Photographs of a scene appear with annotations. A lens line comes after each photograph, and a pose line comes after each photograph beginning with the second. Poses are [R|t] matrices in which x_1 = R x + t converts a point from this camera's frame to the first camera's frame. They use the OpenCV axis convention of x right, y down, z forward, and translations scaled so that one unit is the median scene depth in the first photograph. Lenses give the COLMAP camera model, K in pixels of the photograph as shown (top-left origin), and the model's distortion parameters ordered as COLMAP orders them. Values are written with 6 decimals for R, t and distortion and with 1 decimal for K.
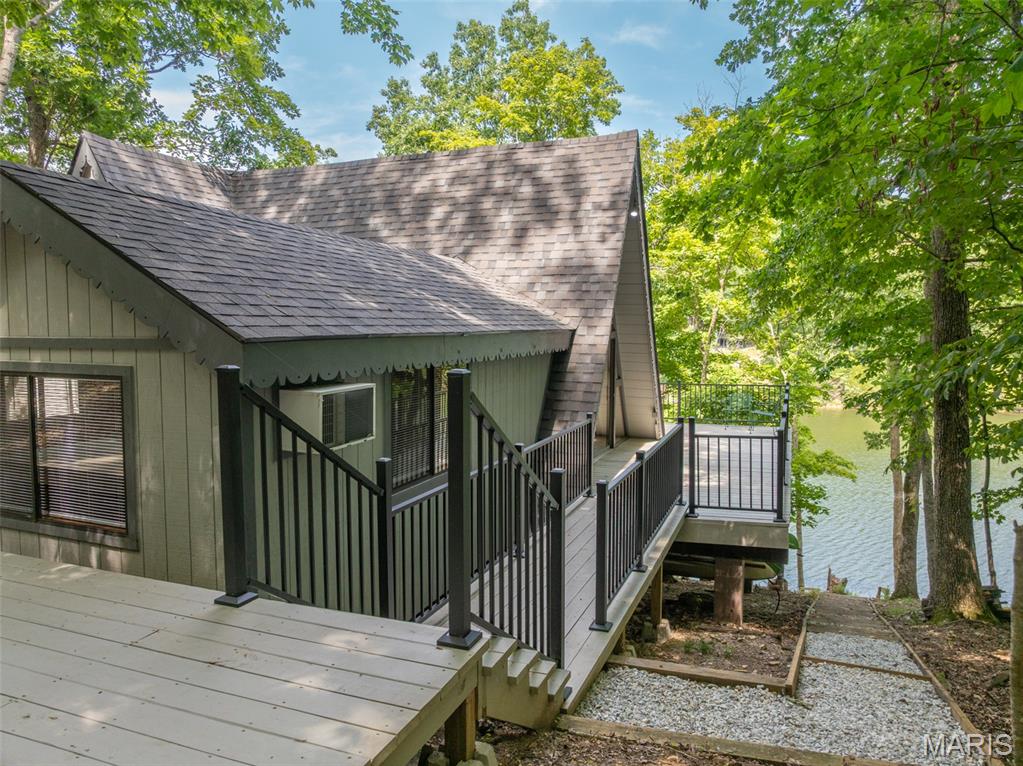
lens RADIAL K [[712.1, 0, 515.9], [0, 712.1, 376.6], [0, 0, 1]] dist [-0.031188, -0.009999]
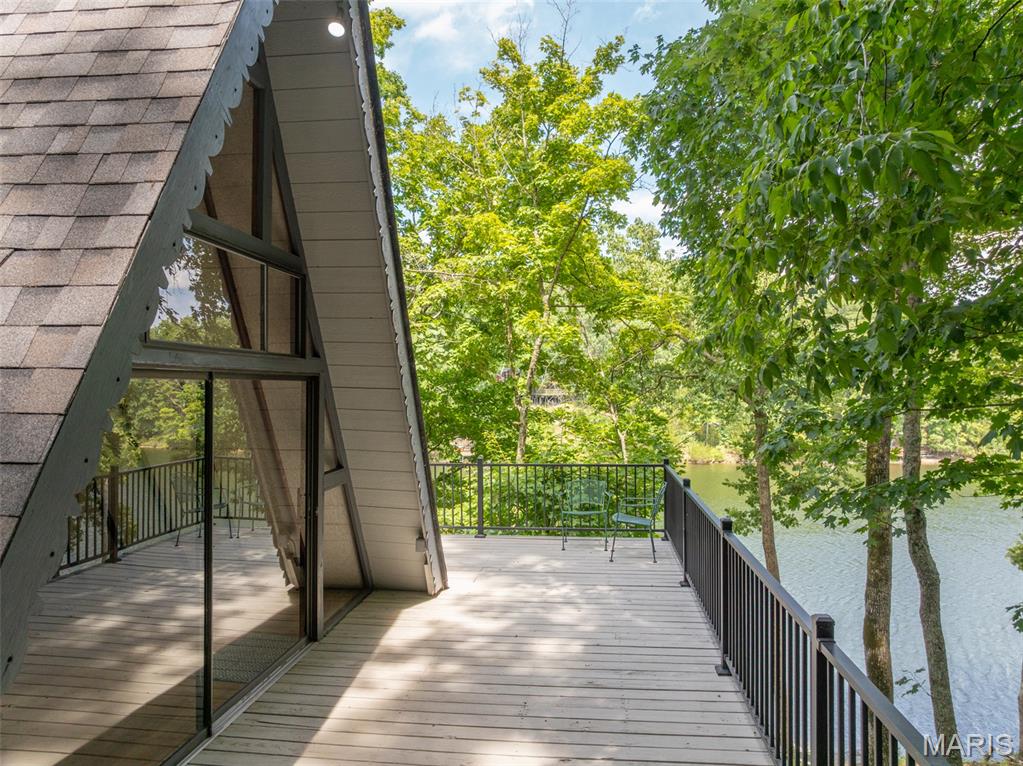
lens RADIAL K [[712.1, 0, 514.7], [0, 712.1, 381.4], [0, 0, 1]] dist [-0.031188, -0.009999]
pose [[0.967700, 0.002643, 0.252093, 0.095747], [0.016052, 0.997270, -0.072076, -0.011876], [-0.251595, 0.073795, 0.965015, 0.374390]]
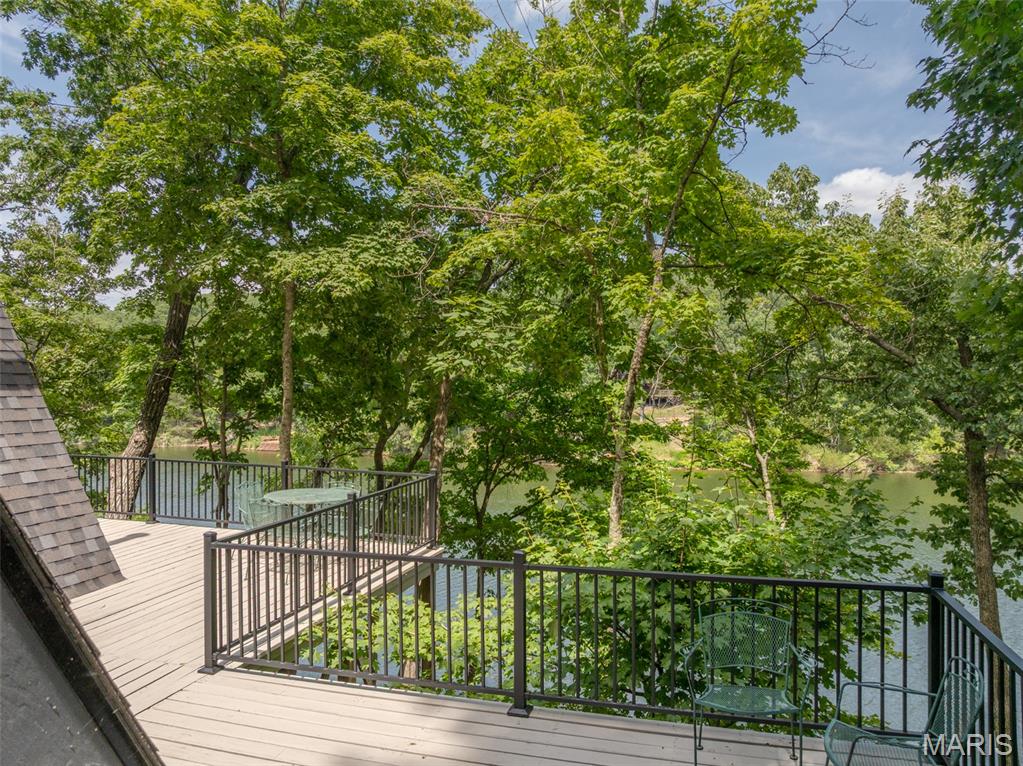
lens RADIAL K [[712.1, 0, 517.9], [0, 712.1, 367.7], [0, 0, 1]] dist [-0.031188, -0.009999]
pose [[0.994610, 0.005617, 0.103530, 0.169549], [0.003920, 0.995780, -0.091686, -0.034586], [-0.103609, 0.091598, 0.990391, 0.611570]]
